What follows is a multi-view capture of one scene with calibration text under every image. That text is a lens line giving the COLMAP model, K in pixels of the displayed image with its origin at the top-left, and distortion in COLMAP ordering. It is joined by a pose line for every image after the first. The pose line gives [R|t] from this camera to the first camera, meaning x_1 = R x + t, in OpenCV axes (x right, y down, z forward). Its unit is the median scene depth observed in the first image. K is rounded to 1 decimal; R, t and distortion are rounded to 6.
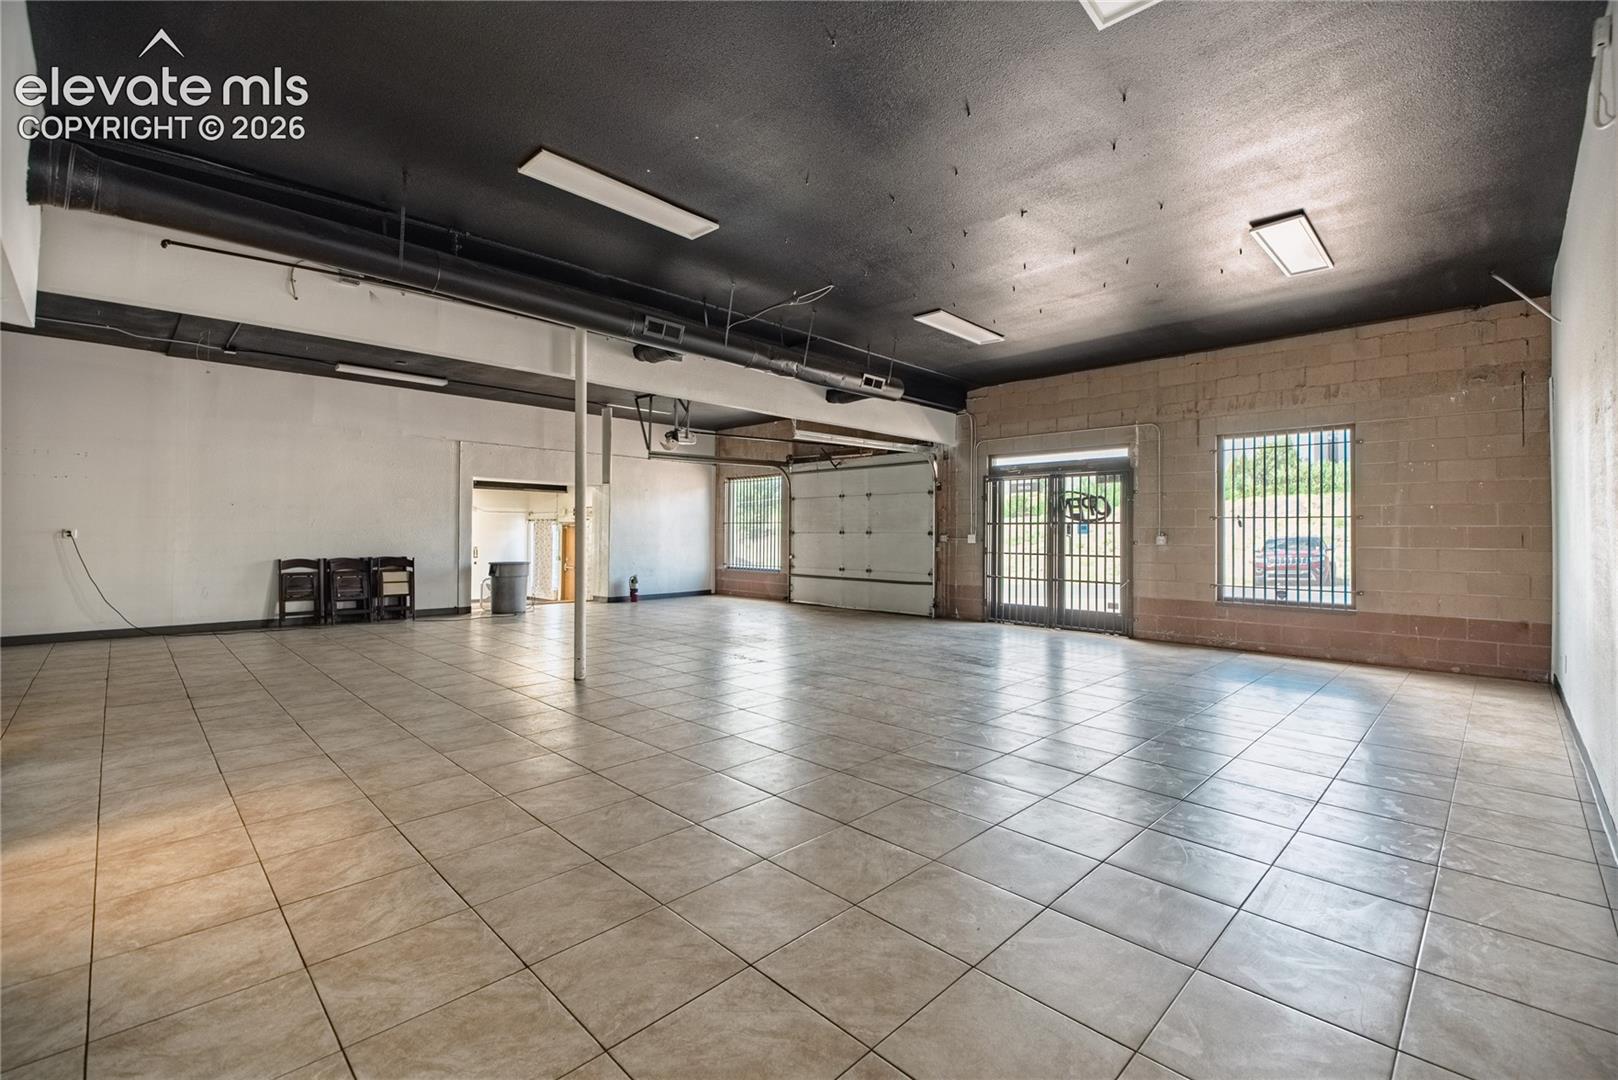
lens RADIAL K [[690.1, 0, 809.0], [0, 690.1, 540.0], [0, 0, 1]] dist [0.000348, -0.000132]
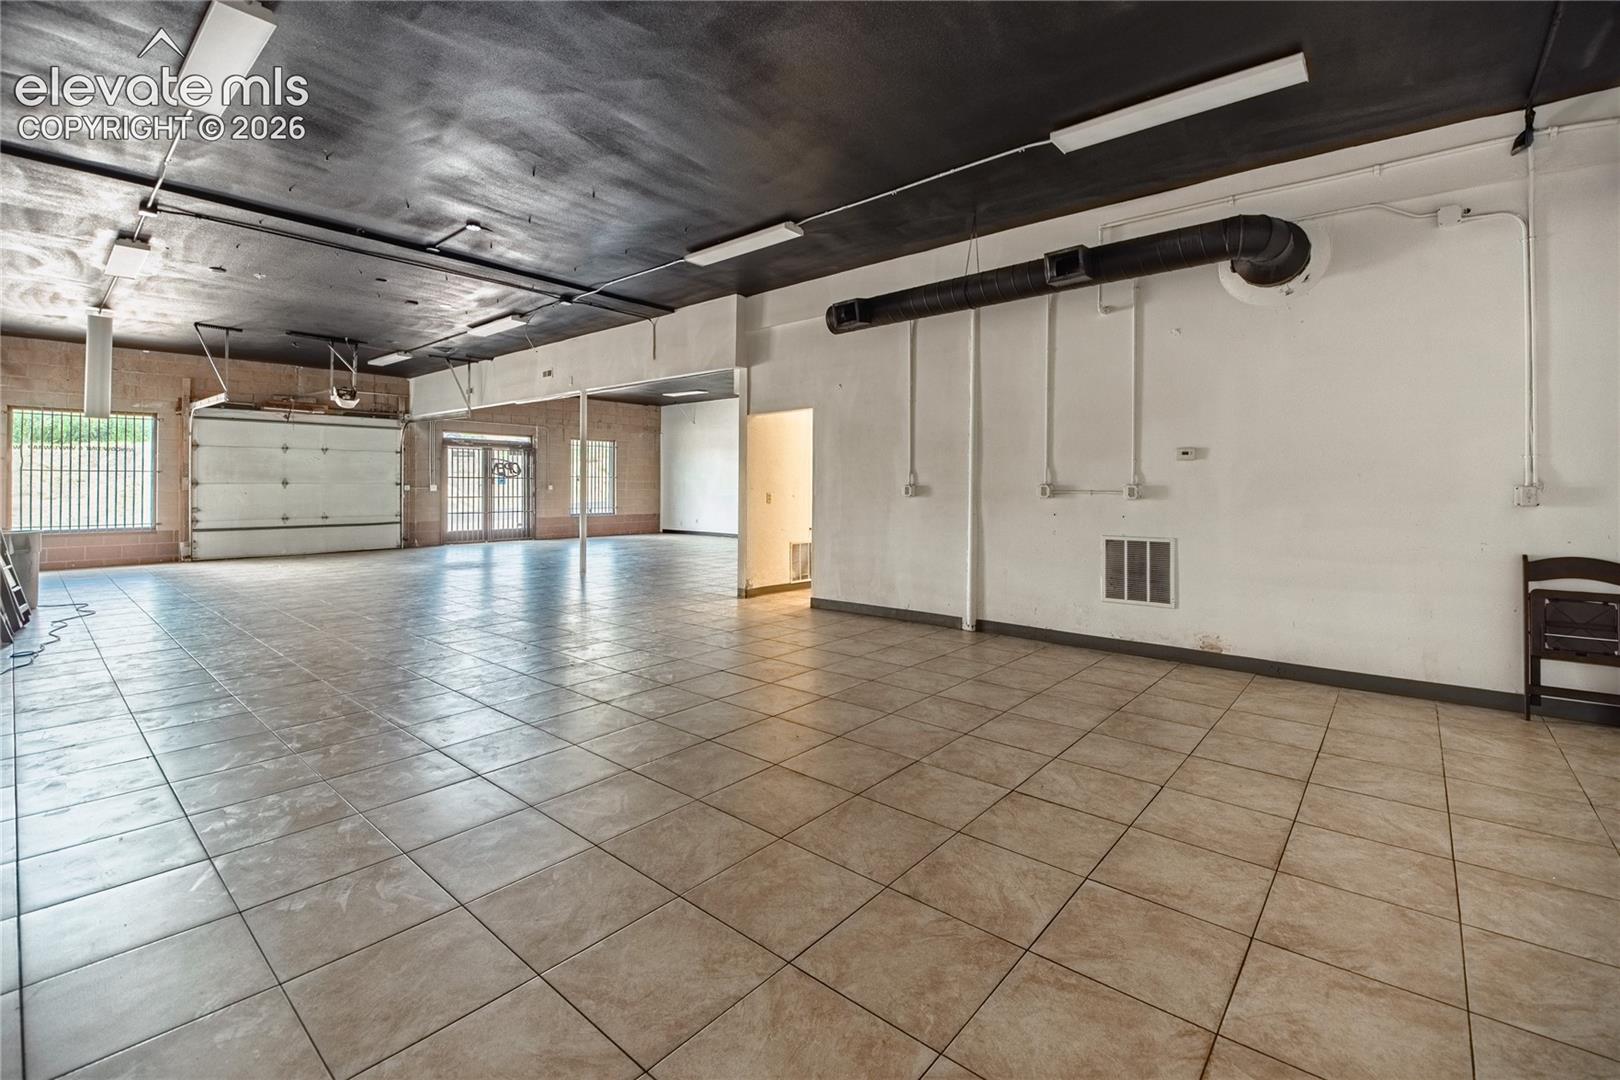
lens RADIAL K [[696.2, 0, 808.9], [0, 696.2, 480.3], [0, 0, 1]] dist [-0.002000, -0.001136]
pose [[-0.076853, 0.002604, 0.997039, -1.286514], [0.006340, 0.999978, -0.002122, -0.009613], [-0.997022, 0.006158, -0.076868, 0.354405]]
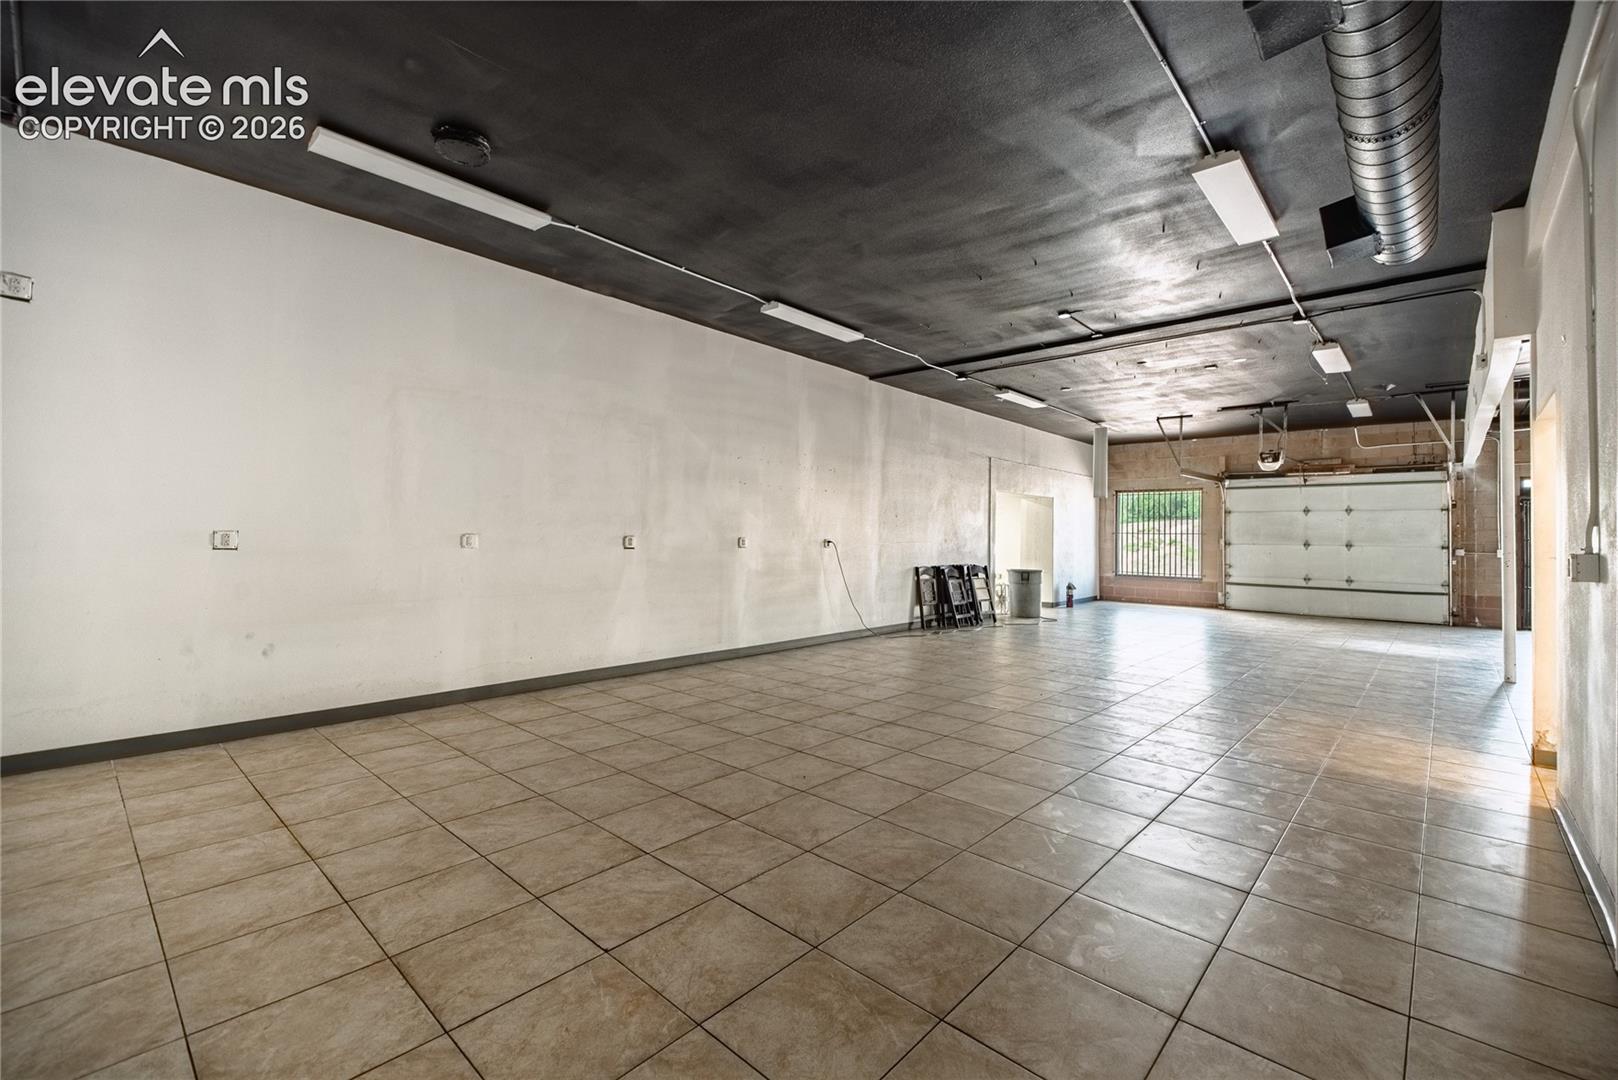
lens RADIAL K [[678.7, 0, 808.5], [0, 678.7, 521.3], [0, 0, 1]] dist [0.041865, -0.000010]
pose [[0.998616, 0.011056, 0.051419, -0.949660], [-0.009517, 0.999502, -0.030075, -0.009286], [-0.051726, 0.029544, 0.998224, -0.046239]]
